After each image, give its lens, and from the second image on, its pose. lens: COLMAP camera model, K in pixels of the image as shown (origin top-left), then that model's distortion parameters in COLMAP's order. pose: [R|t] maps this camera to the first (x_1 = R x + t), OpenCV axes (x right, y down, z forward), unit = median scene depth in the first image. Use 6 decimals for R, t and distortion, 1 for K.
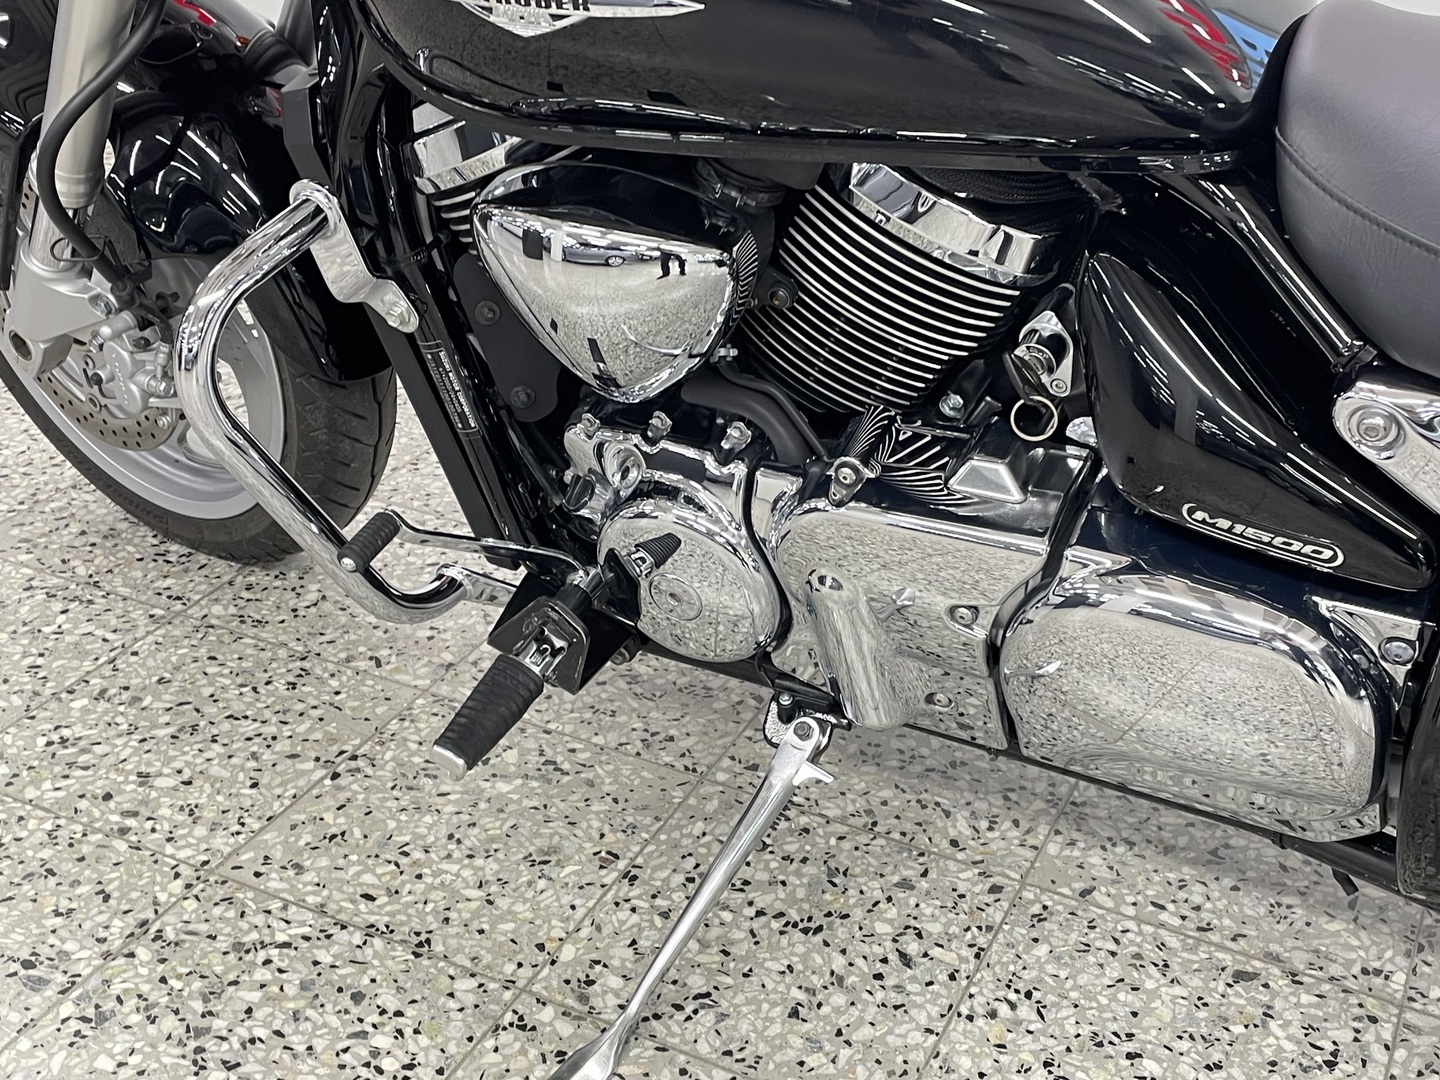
lens RADIAL K [[1774.6, 0, 735.2], [0, 1774.6, 534.3], [0, 0, 1]] dist [0.051367, 0.000000]
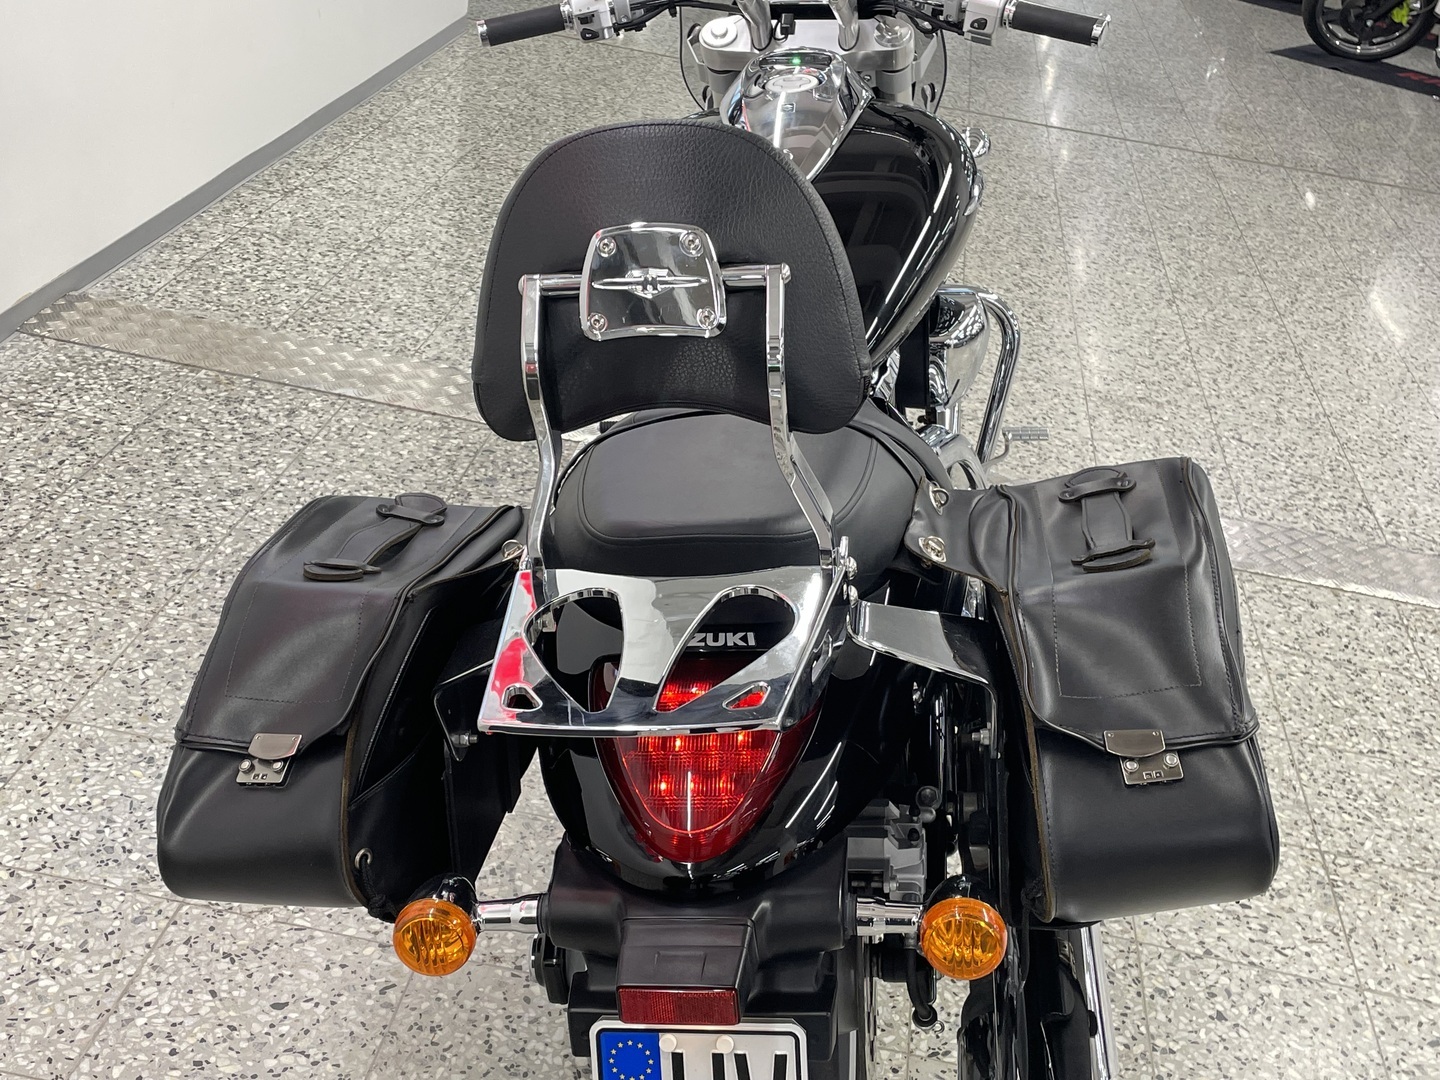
lens RADIAL K [[1691.5, 0, 727.2], [0, 1691.5, 522.4], [0, 0, 1]] dist [0.059627, 0.000000]
pose [[-0.309281, -0.500078, 0.808868, -1.255847], [0.317930, 0.747255, 0.583551, -0.915023], [-0.896251, 0.437644, -0.072122, 0.888782]]
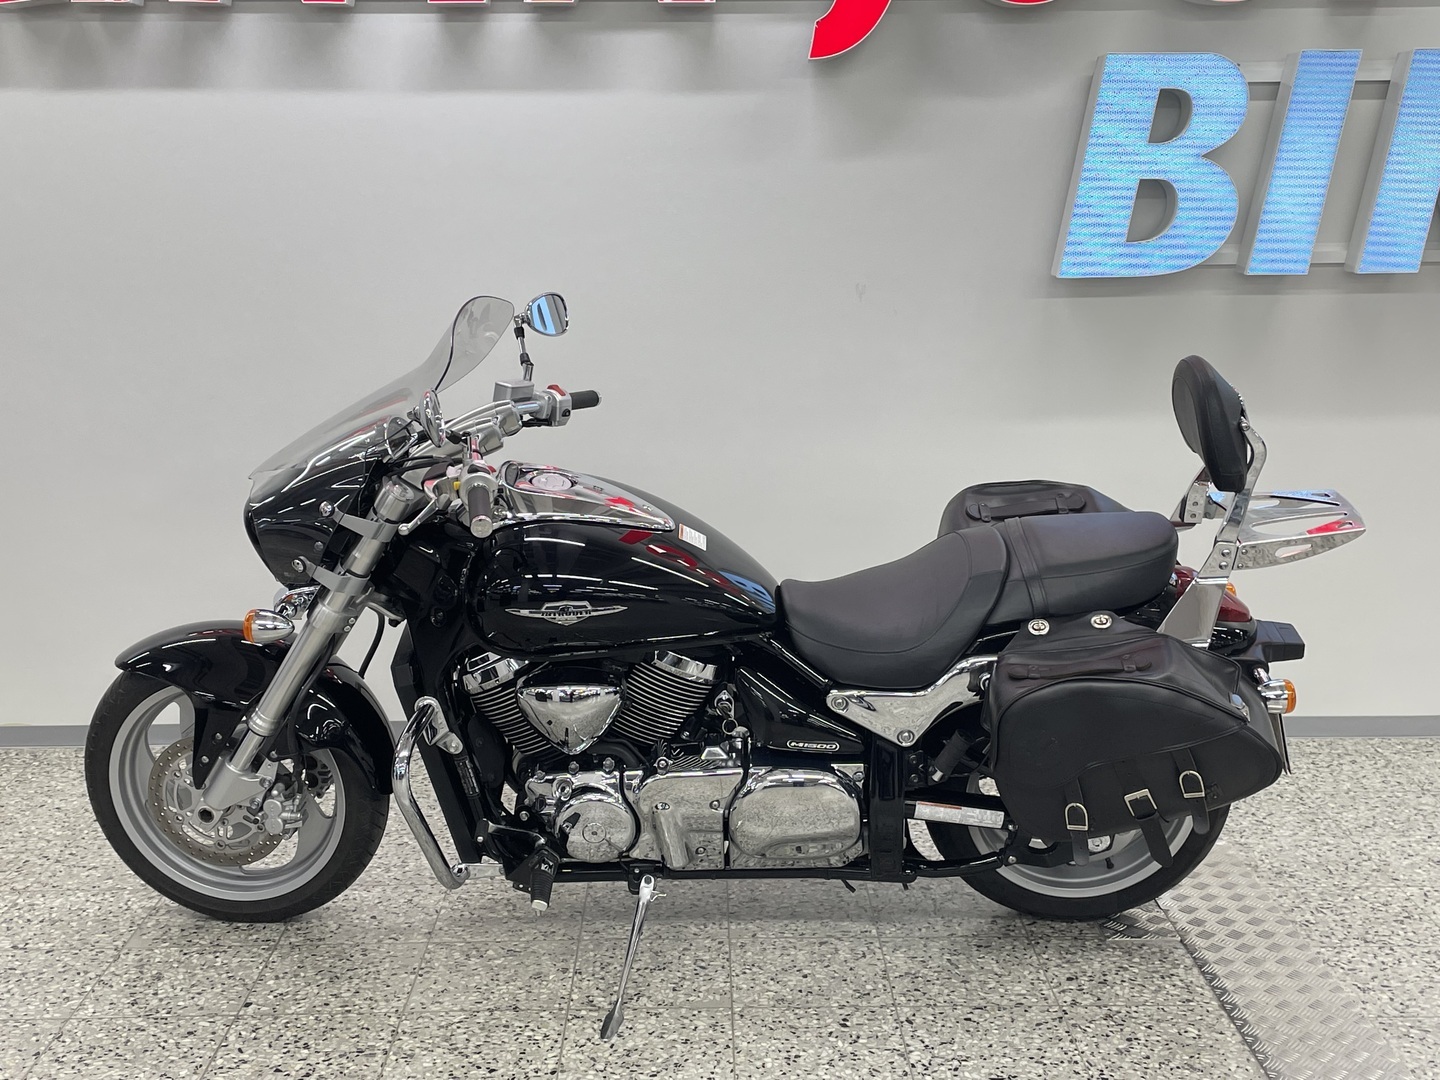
lens RADIAL K [[1774.6, 0, 732.6], [0, 1774.6, 529.9], [0, 0, 1]] dist [0.051367, 0.000000]
pose [[0.889389, -0.111097, 0.443446, -0.848601], [0.241472, 0.937825, -0.249350, 0.281806], [-0.388173, 0.328849, 0.860918, -1.266869]]
